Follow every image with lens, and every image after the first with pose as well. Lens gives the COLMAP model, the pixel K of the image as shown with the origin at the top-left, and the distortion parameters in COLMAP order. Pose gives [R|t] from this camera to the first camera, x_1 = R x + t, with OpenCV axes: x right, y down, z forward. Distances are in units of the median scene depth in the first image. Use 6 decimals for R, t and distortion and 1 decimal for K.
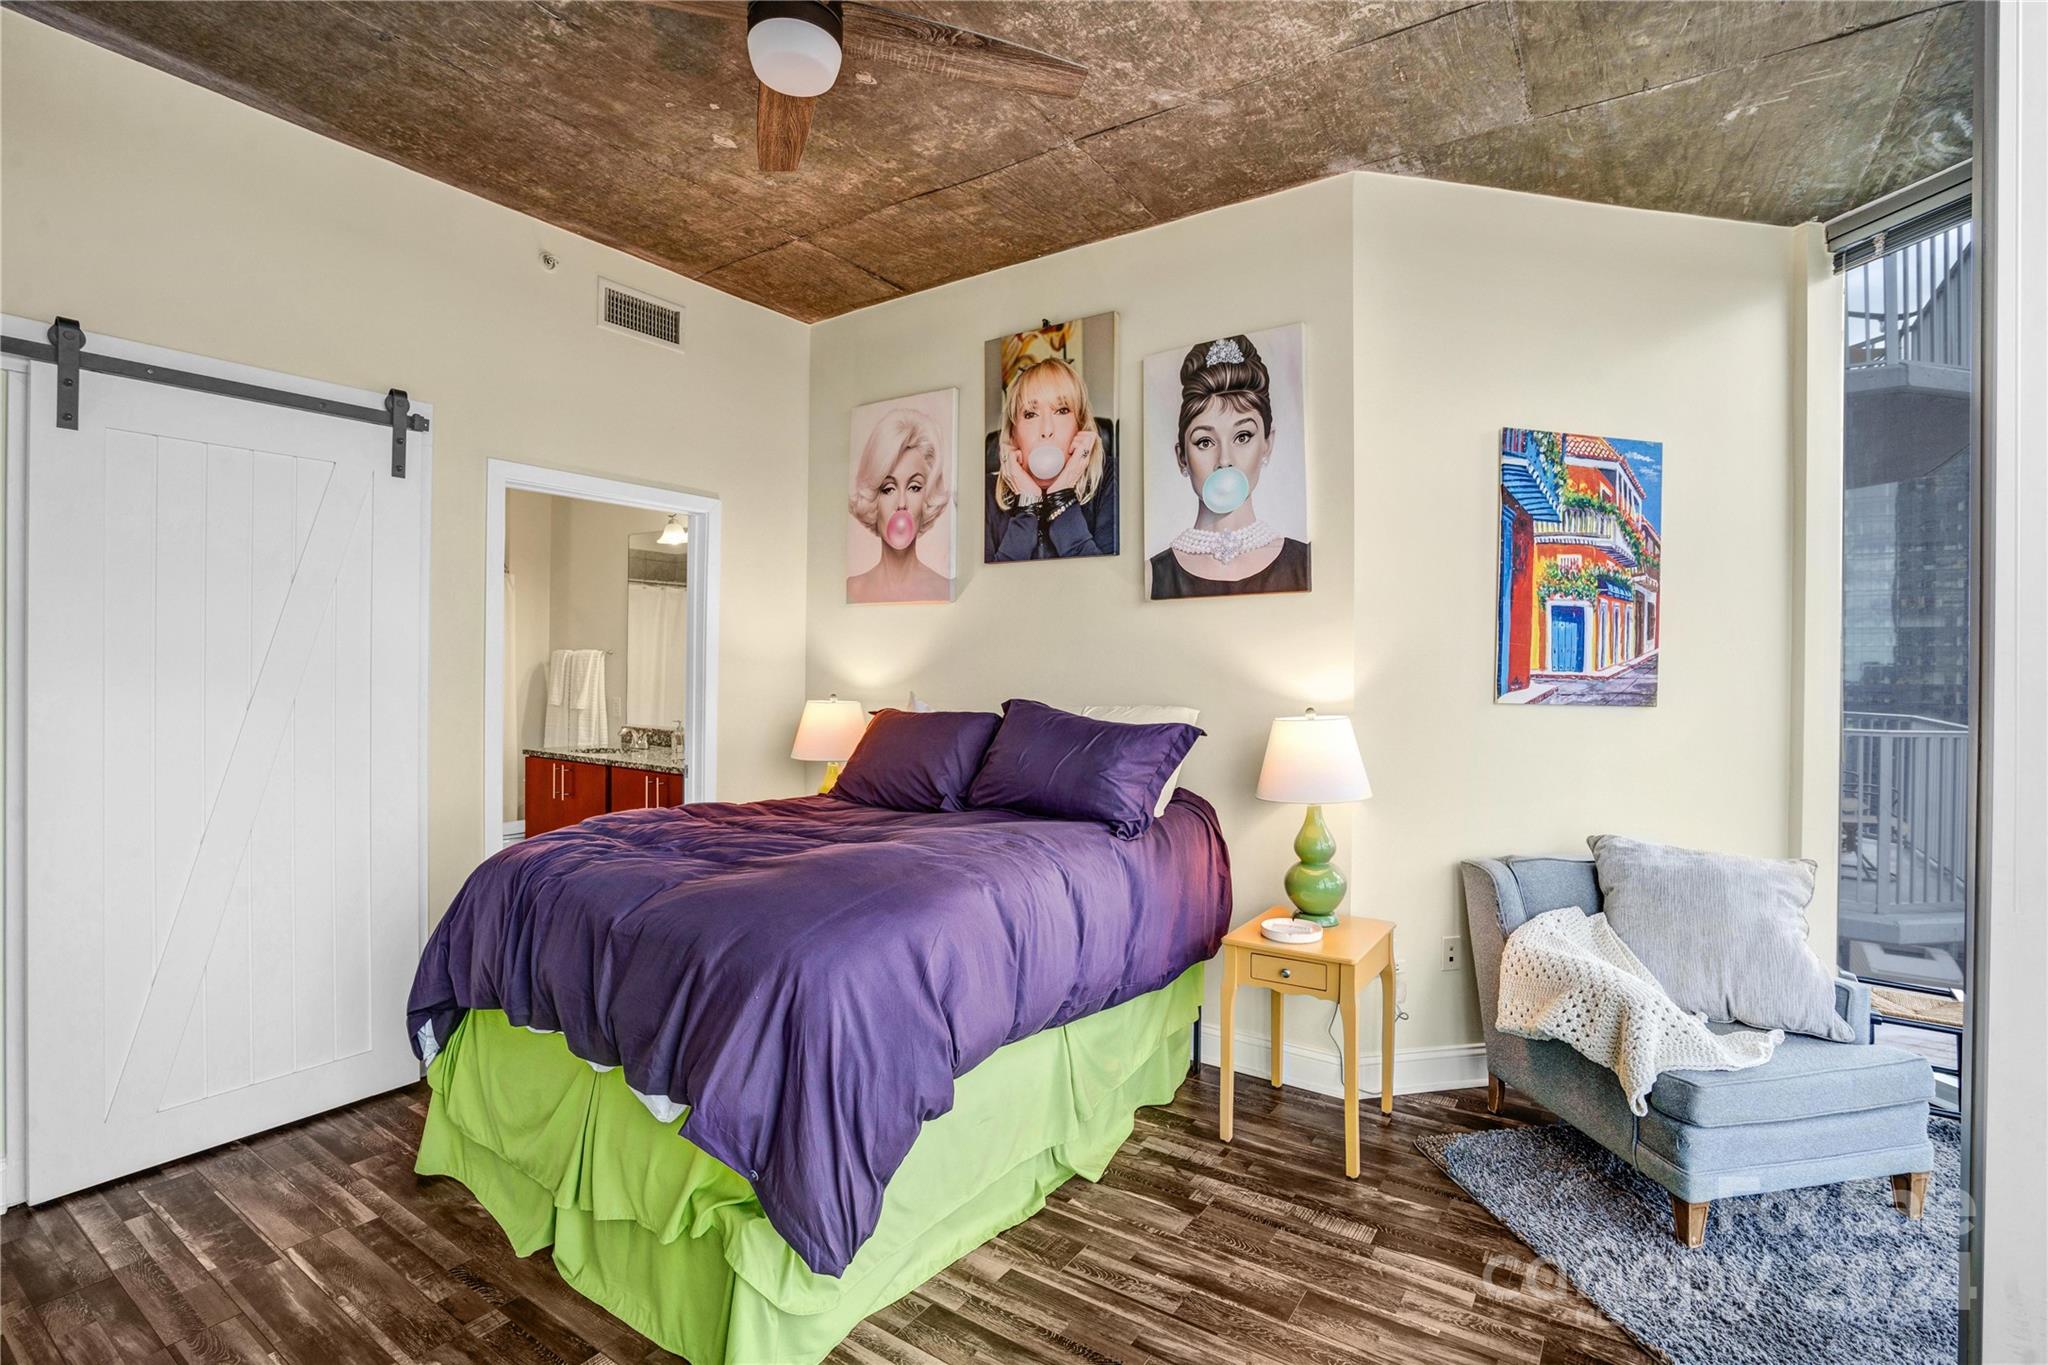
lens RADIAL K [[966.6, 0, 1054.5], [0, 966.6, 669.4], [0, 0, 1]] dist [-0.047862, 0.013359]
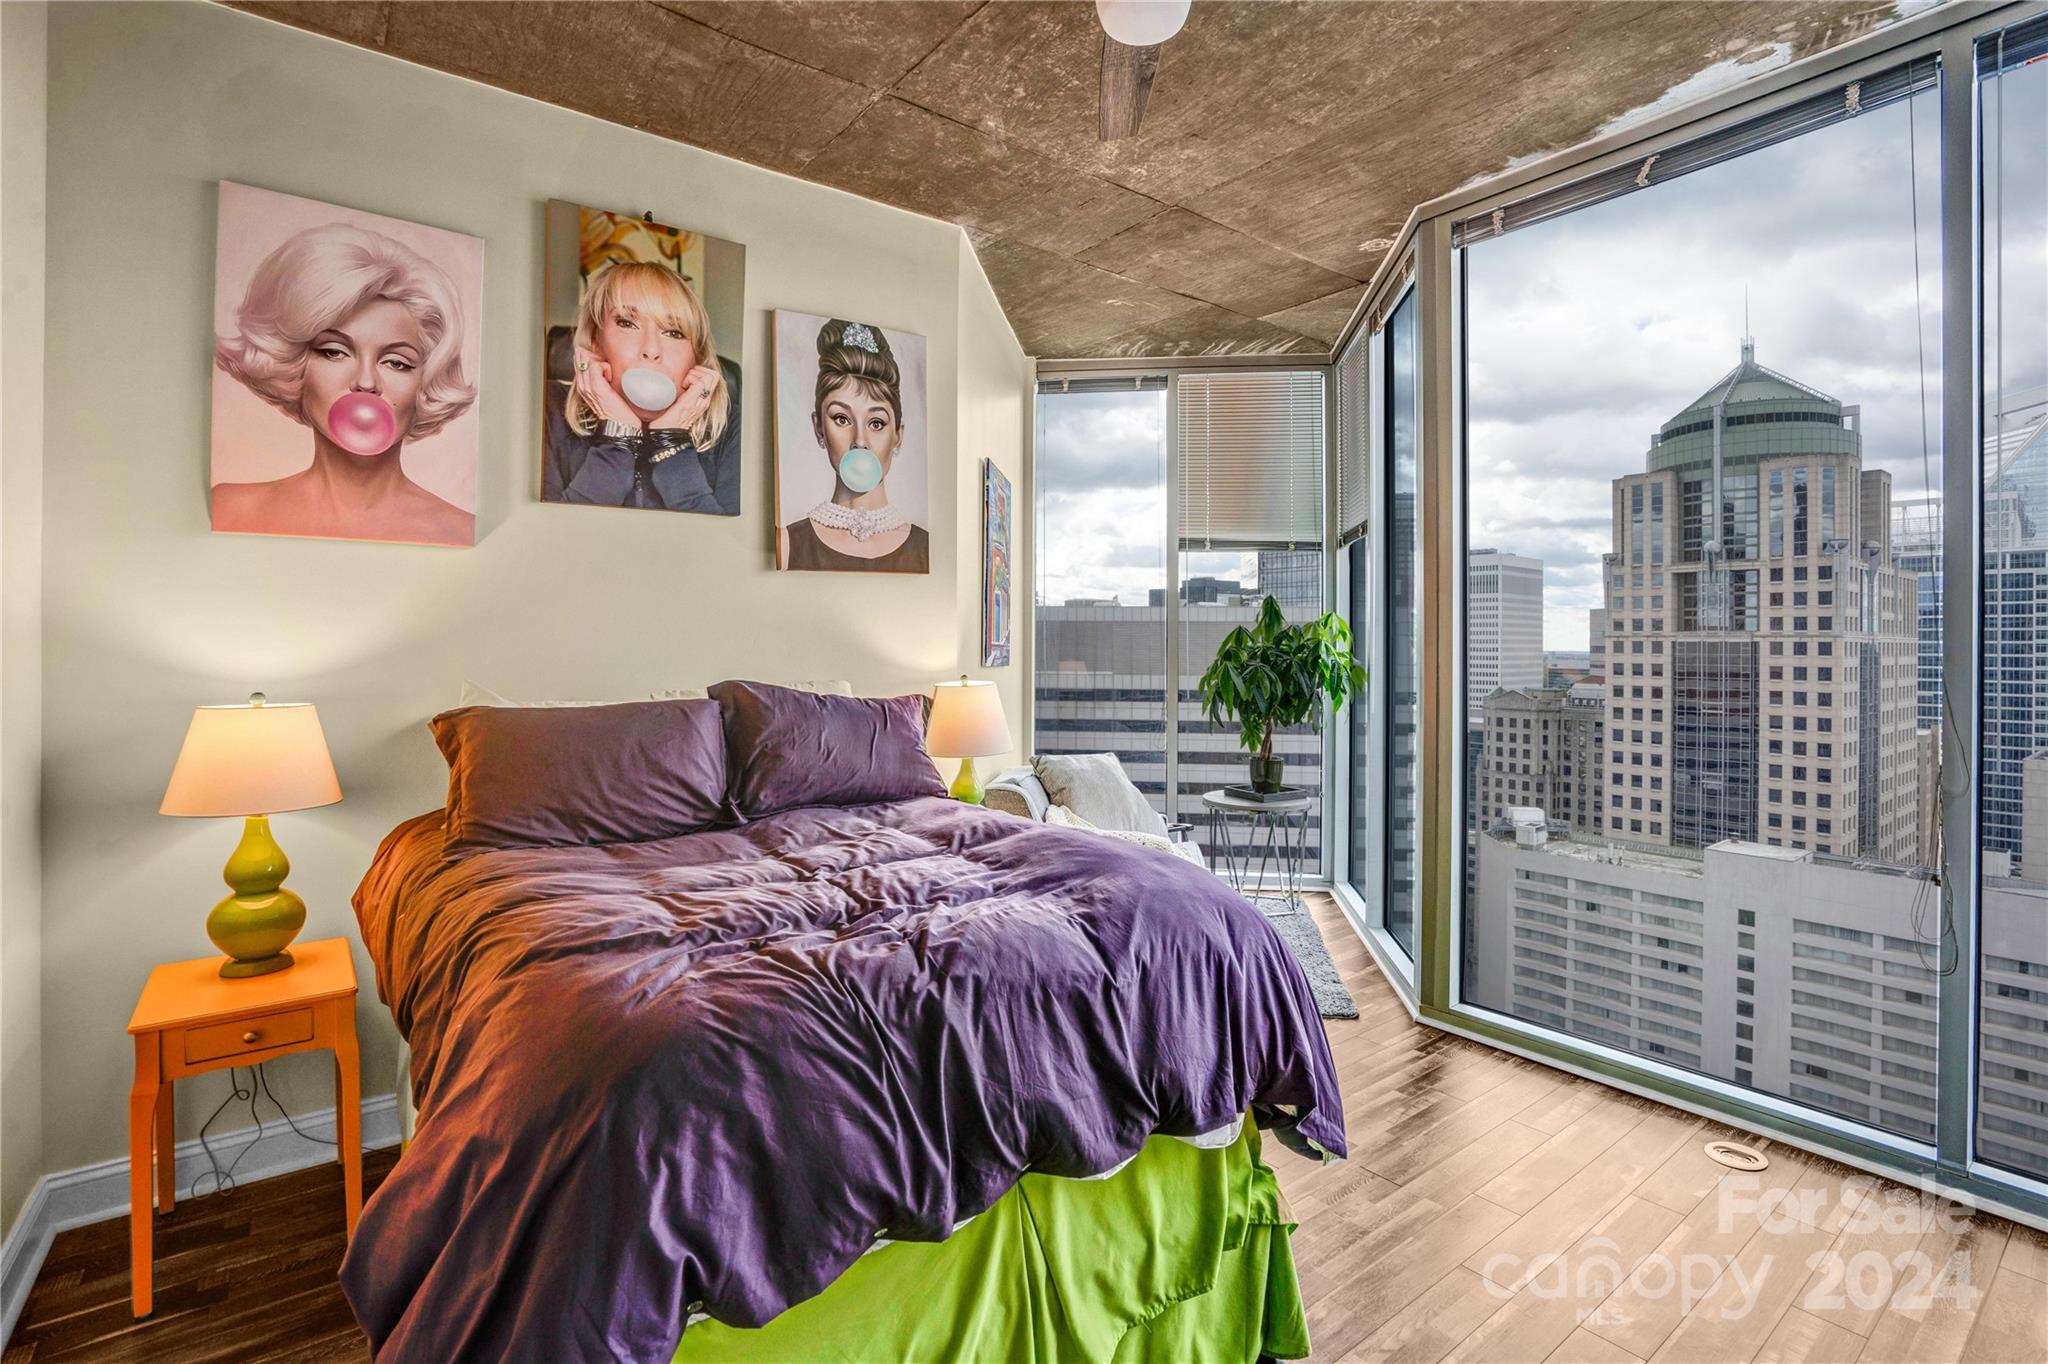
lens RADIAL K [[966.6, 0, 1016.8], [0, 966.6, 636.9], [0, 0, 1]] dist [-0.047862, 0.013359]
pose [[0.322259, -0.004516, 0.946641, -0.678389], [0.005094, 0.999982, 0.003036, -0.007840], [-0.946638, 0.003844, 0.322277, 0.455510]]
